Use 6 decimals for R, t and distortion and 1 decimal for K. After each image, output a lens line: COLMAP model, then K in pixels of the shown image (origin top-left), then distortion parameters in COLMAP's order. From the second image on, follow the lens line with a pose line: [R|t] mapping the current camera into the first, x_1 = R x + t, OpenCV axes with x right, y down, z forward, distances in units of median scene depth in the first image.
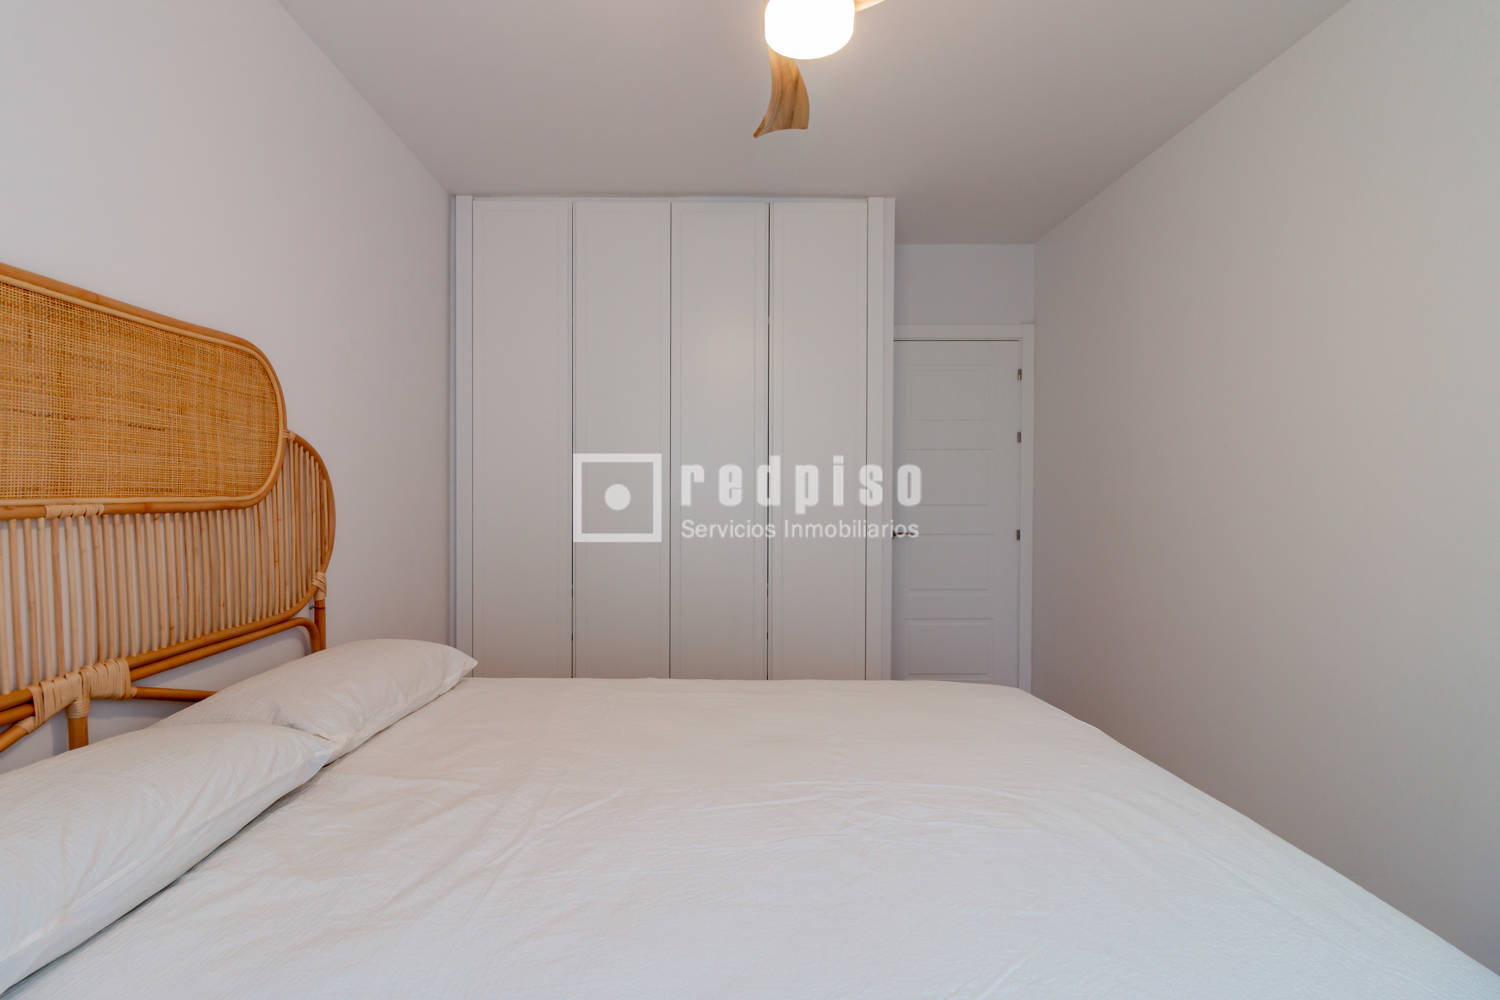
lens RADIAL K [[705.0, 0, 729.2], [0, 705.0, 481.4], [0, 0, 1]] dist [-0.001486, 0.000064]
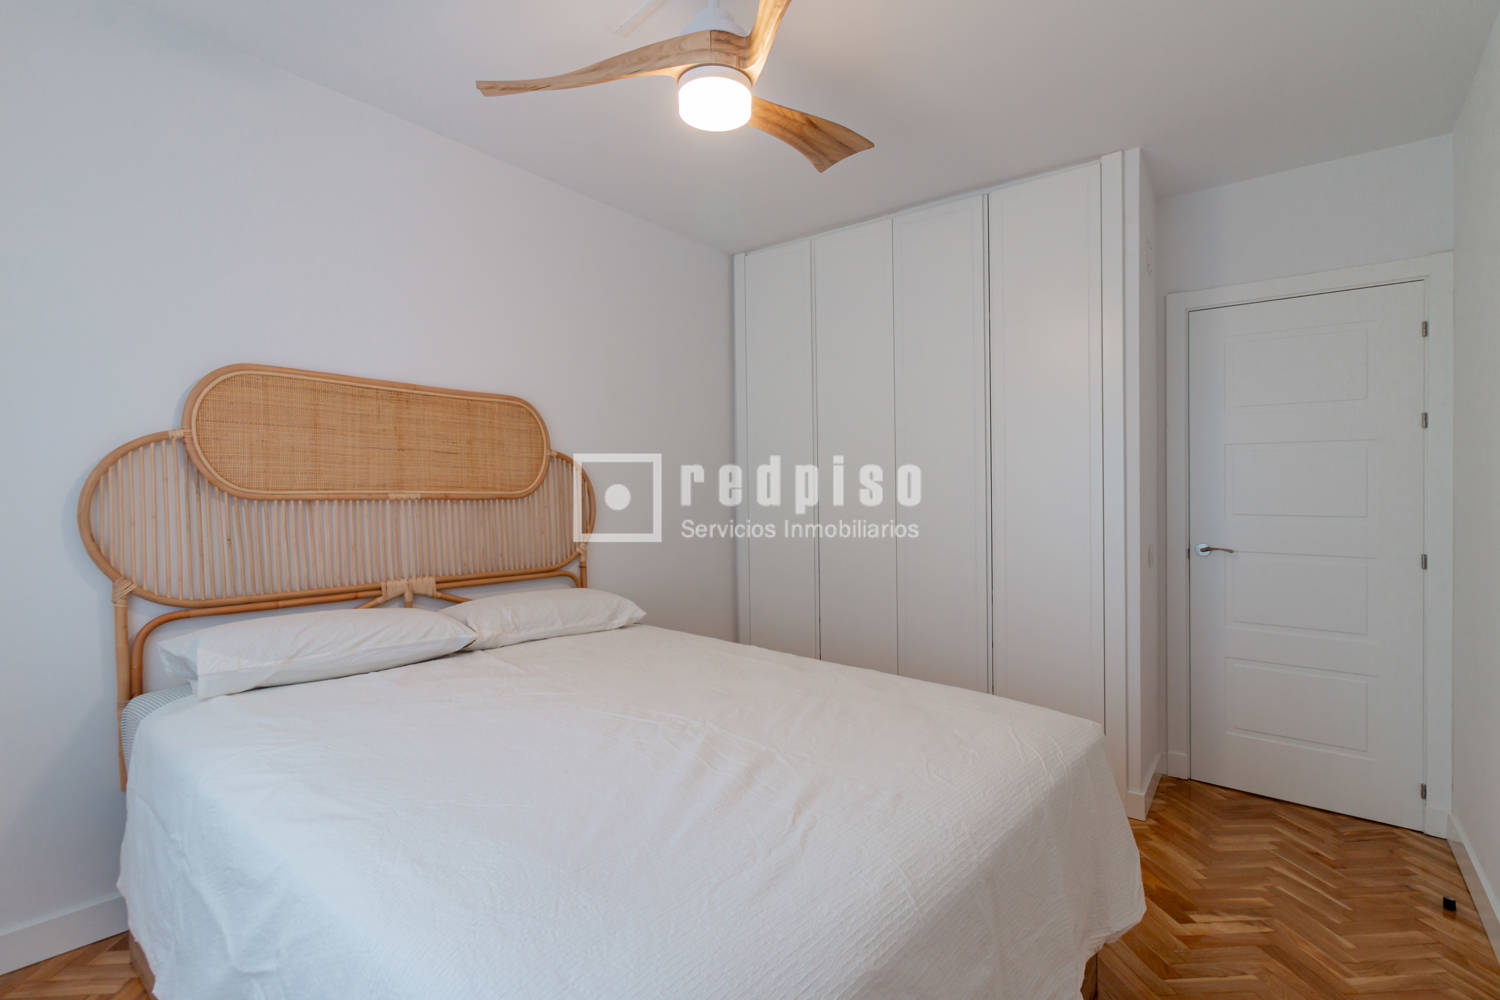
lens RADIAL K [[720.2, 0, 750.0], [0, 720.2, 500.0], [0, 0, 1]] dist [0.001257, 0.000720]
pose [[0.759938, 0.014510, -0.649833, 0.961747], [-0.002123, 0.999801, 0.019841, 0.006846], [0.649992, -0.013699, 0.759818, 0.083889]]
